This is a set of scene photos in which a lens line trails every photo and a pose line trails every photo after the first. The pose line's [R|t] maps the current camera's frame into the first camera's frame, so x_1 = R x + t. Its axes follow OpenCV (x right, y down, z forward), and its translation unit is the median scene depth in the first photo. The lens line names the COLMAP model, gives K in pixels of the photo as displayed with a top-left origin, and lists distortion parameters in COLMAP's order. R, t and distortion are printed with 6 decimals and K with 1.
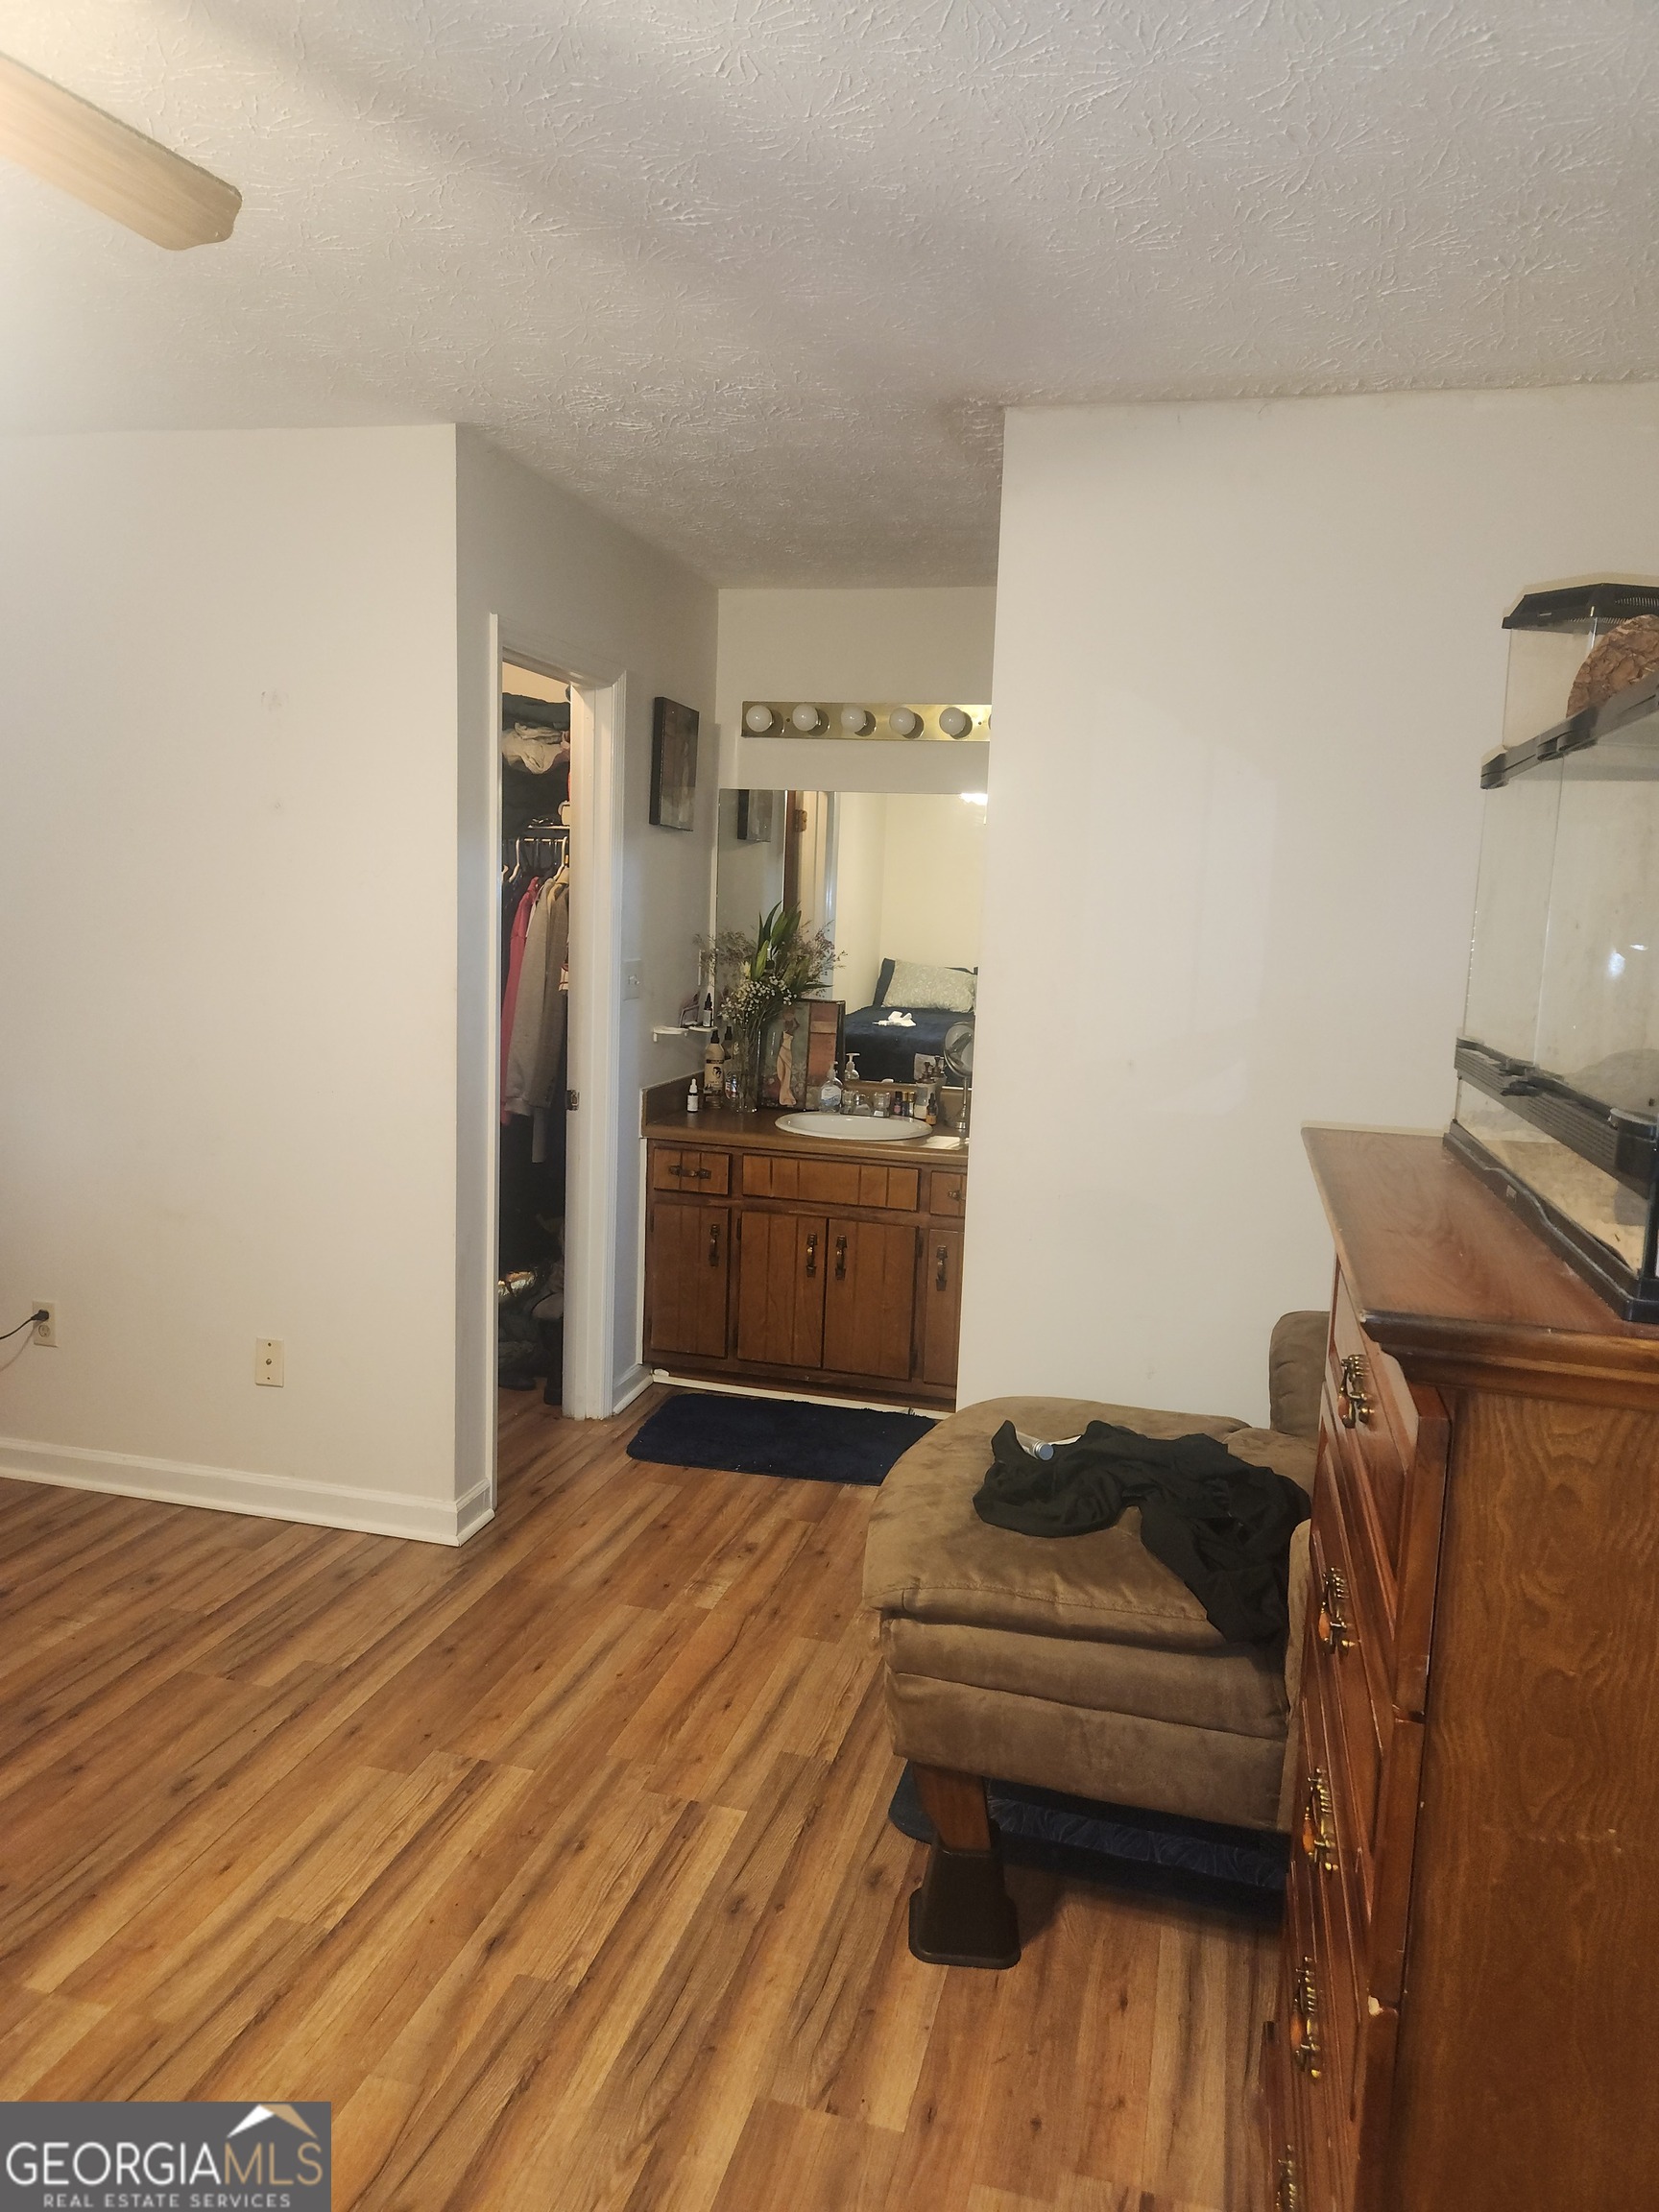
lens RADIAL K [[1459.4, 0, 873.5], [0, 1459.4, 1096.3], [0, 0, 1]] dist [0.047800, -0.050688]
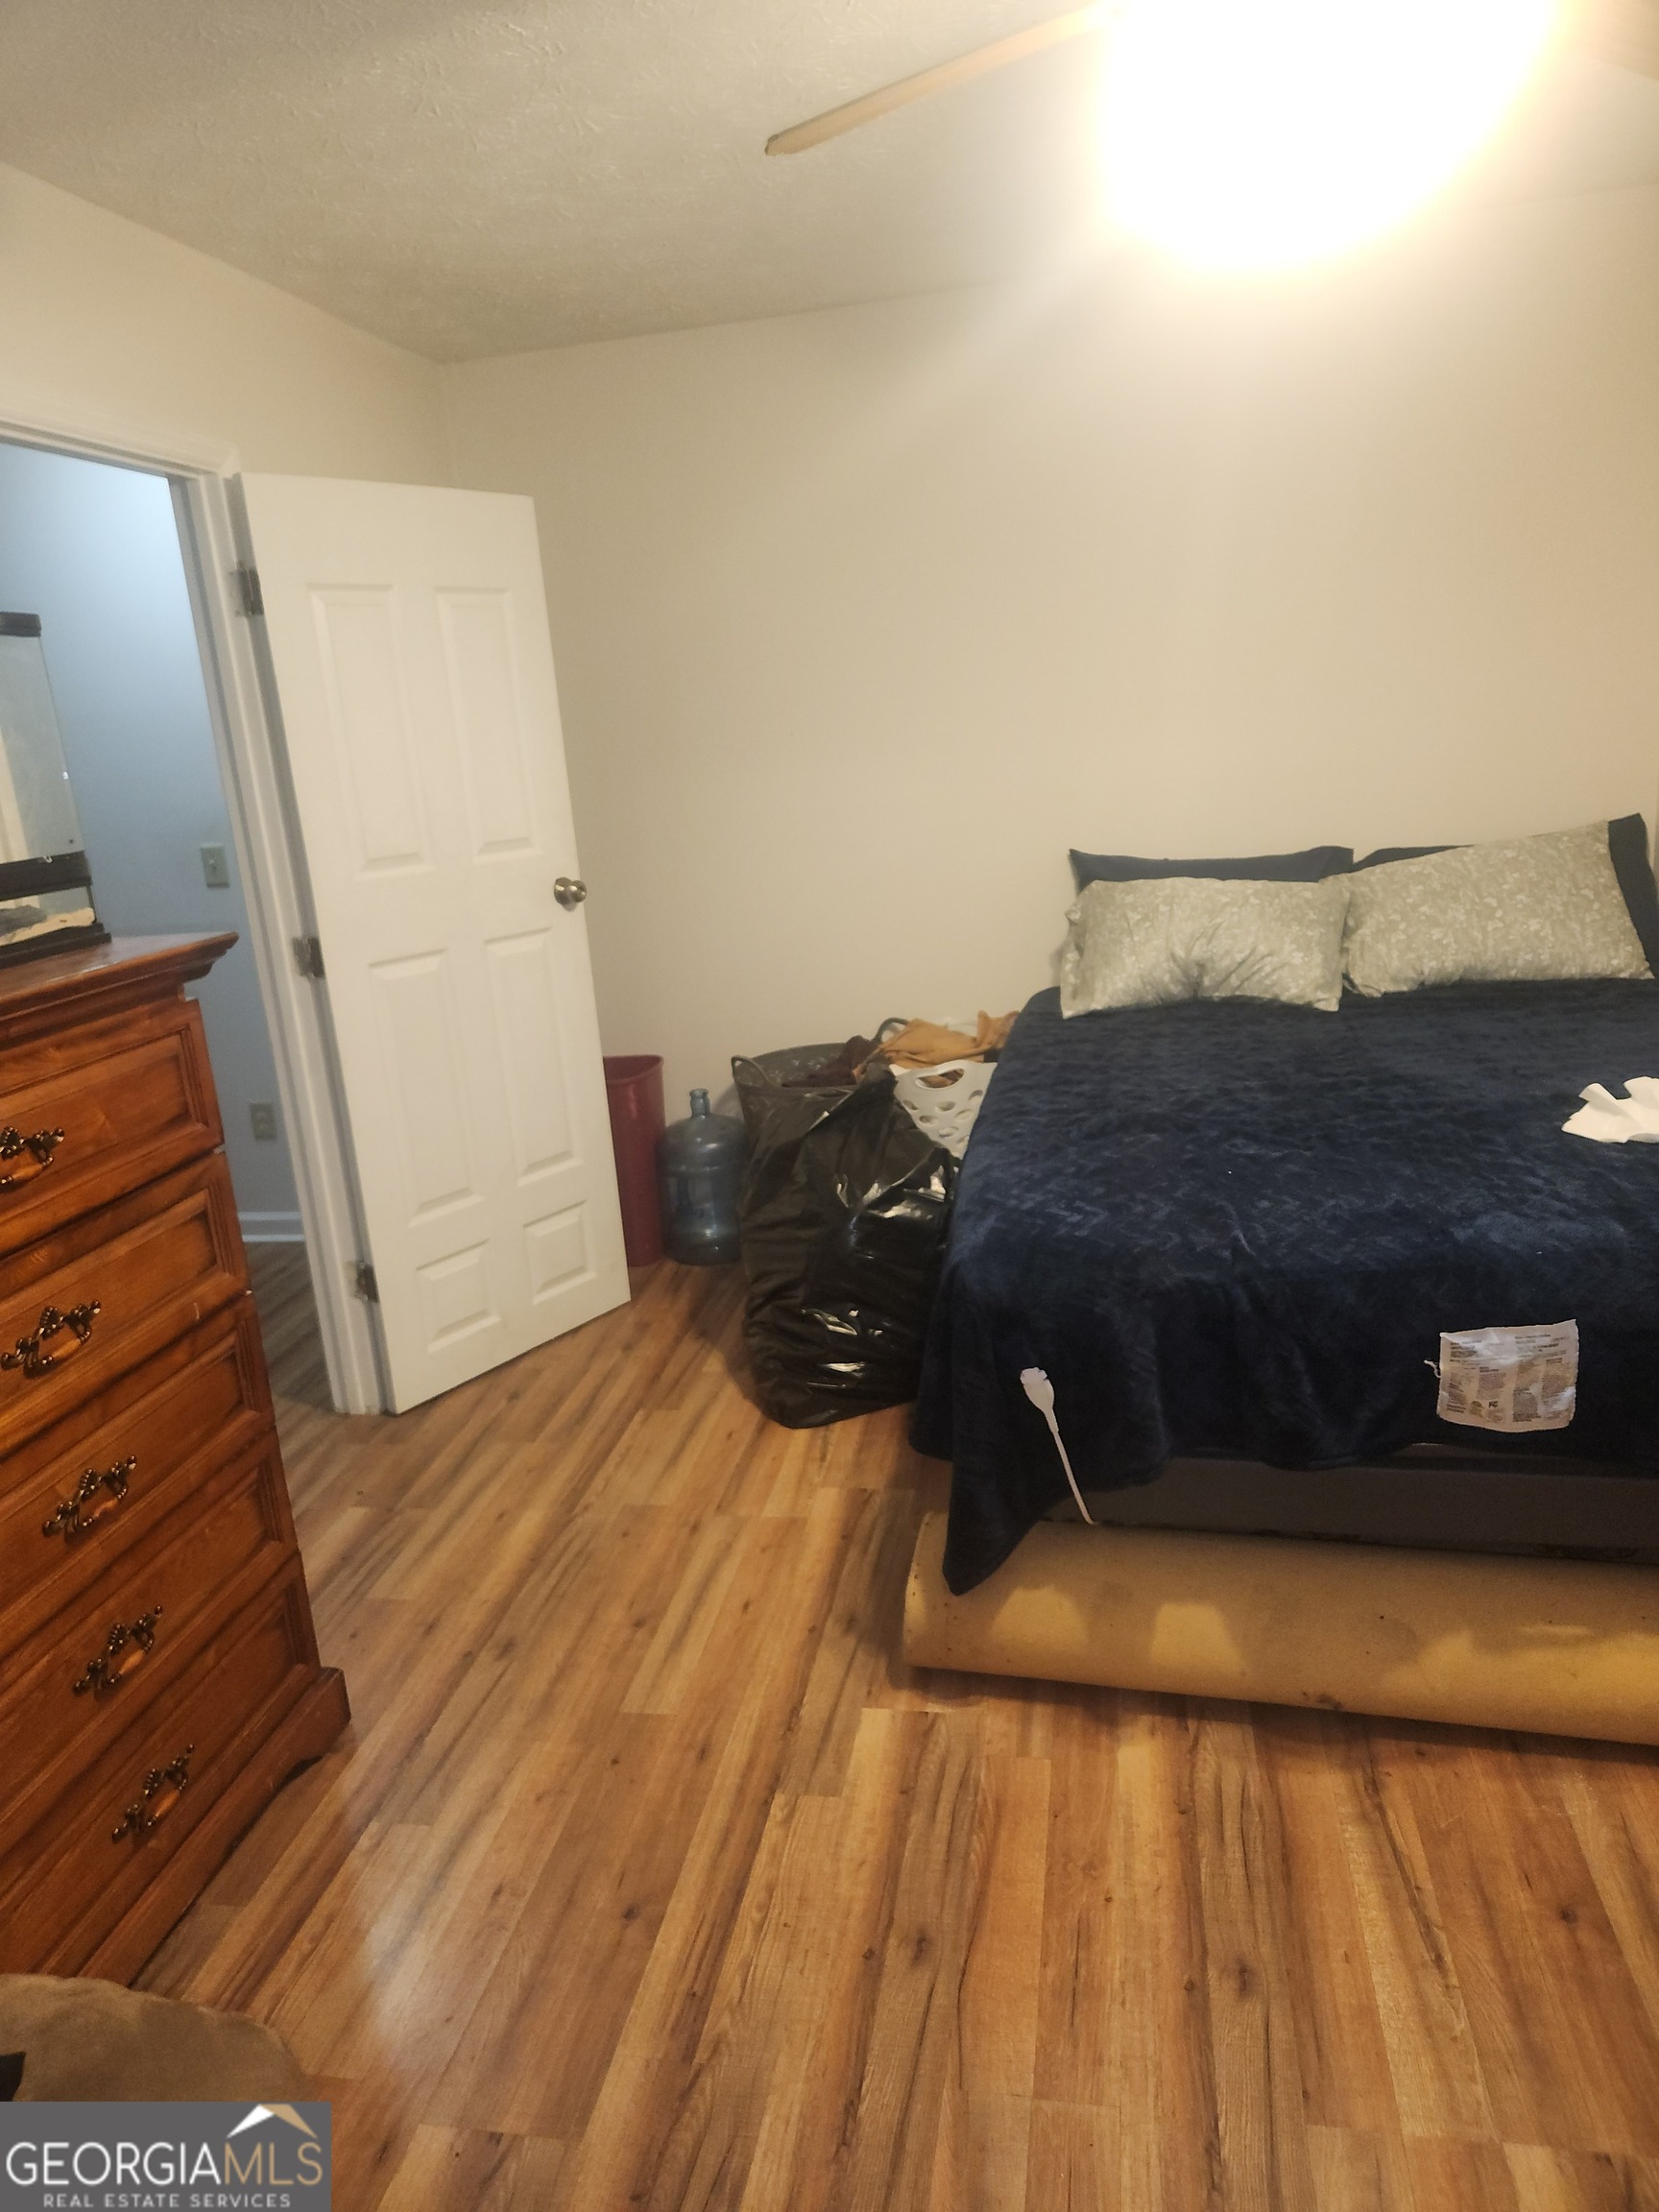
lens RADIAL K [[1503.6, 0, 815.5], [0, 1503.6, 1104.4], [0, 0, 1]] dist [0.074212, -0.062049]
pose [[-0.998247, 0.051116, -0.029828, -0.096613], [0.036340, 0.927206, 0.372786, -0.092978], [0.046712, 0.371048, -0.927438, 0.709258]]
